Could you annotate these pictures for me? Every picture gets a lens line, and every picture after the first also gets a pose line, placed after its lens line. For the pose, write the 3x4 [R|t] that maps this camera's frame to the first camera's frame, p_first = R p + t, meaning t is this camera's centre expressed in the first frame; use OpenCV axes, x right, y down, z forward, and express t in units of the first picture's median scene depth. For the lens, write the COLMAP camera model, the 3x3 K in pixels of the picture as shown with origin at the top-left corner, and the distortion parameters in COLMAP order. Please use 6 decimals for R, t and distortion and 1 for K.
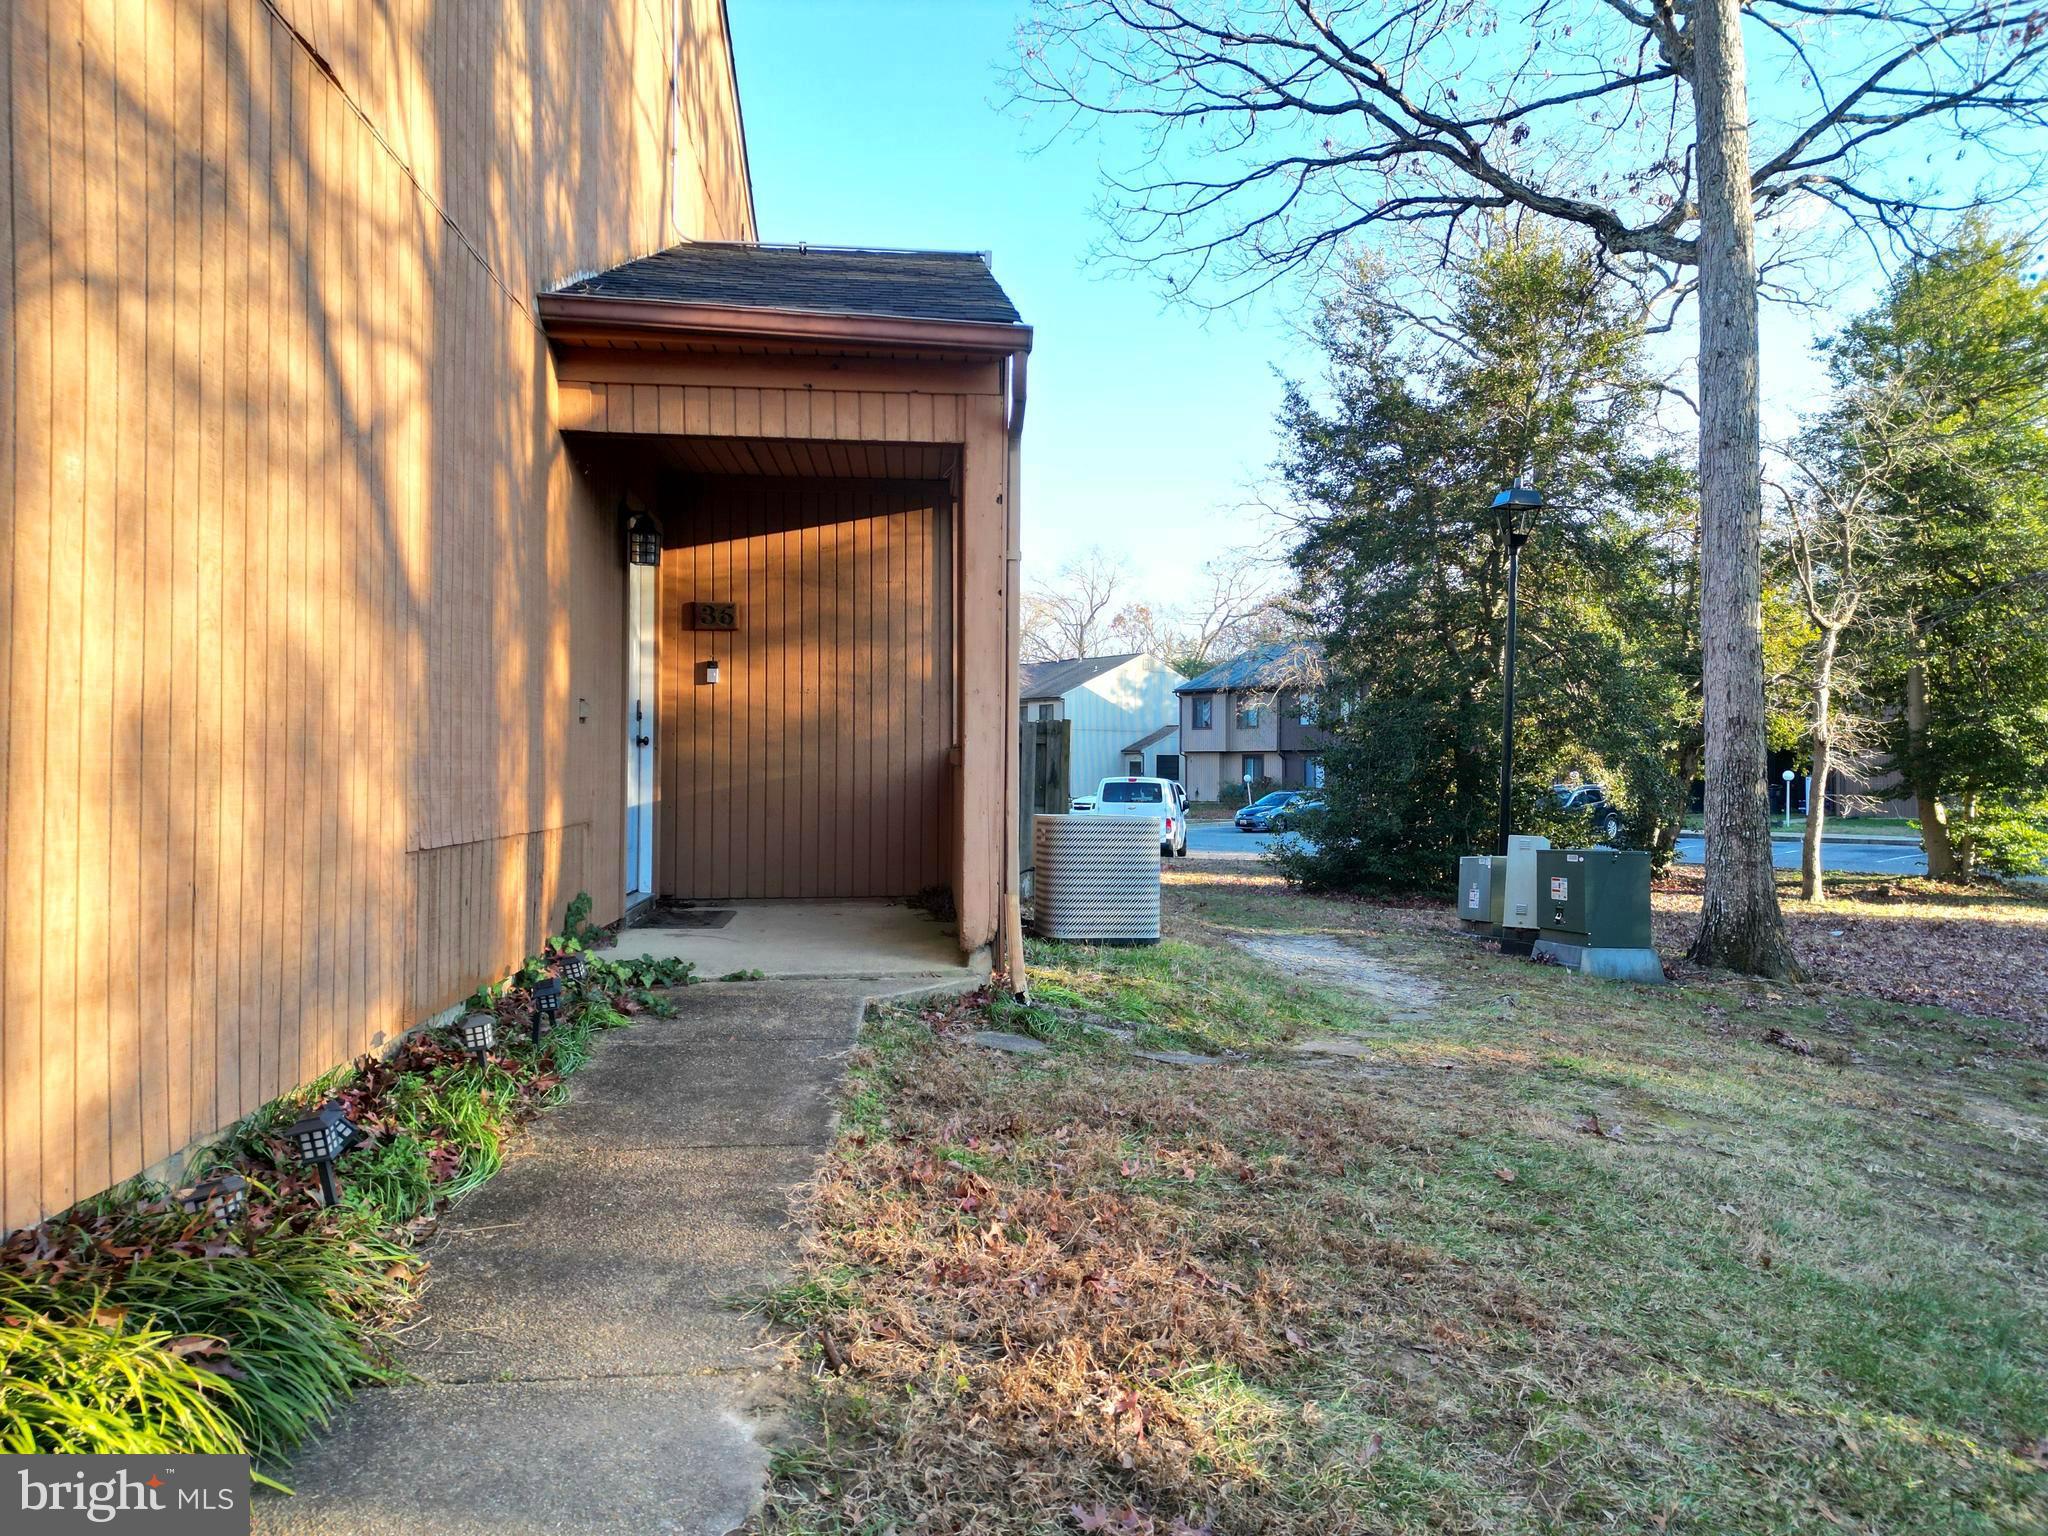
lens RADIAL K [[1433.5, 0, 1037.9], [0, 1433.5, 773.2], [0, 0, 1]] dist [0.070656, -0.067185]
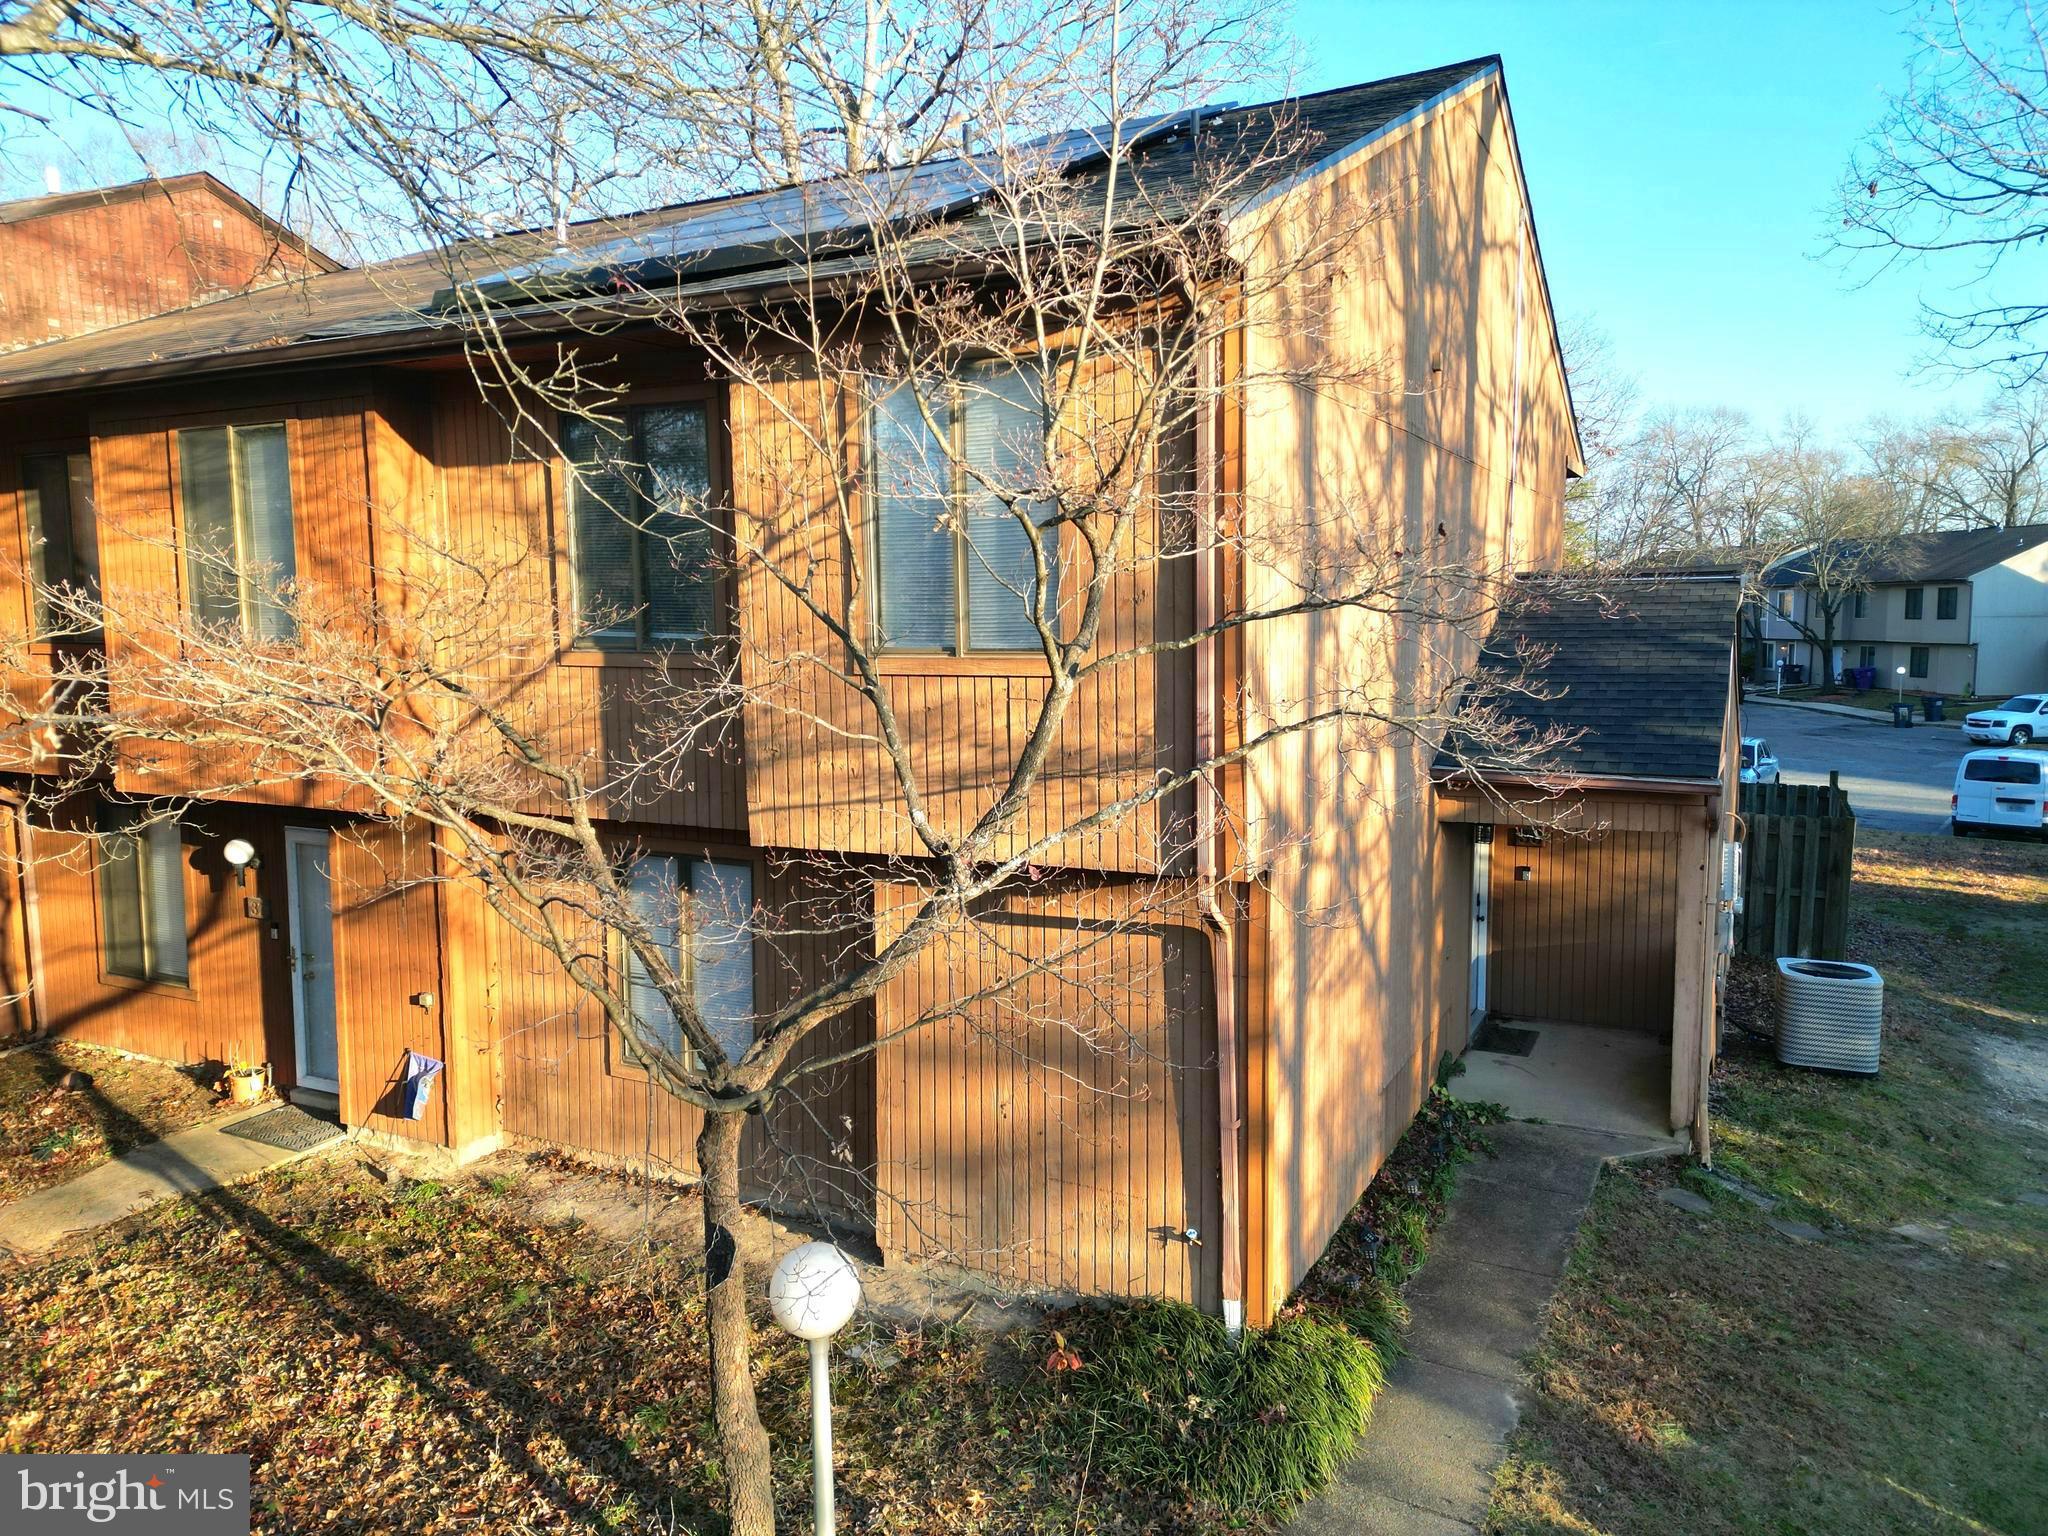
lens RADIAL K [[1433.5, 0, 1016.5], [0, 1433.5, 756.1], [0, 0, 1]] dist [0.070656, -0.067185]
pose [[0.838332, 0.038130, -0.543825, 0.107758], [0.016191, 0.995370, 0.094749, -0.243457], [0.544919, -0.088236, 0.833833, -0.409454]]
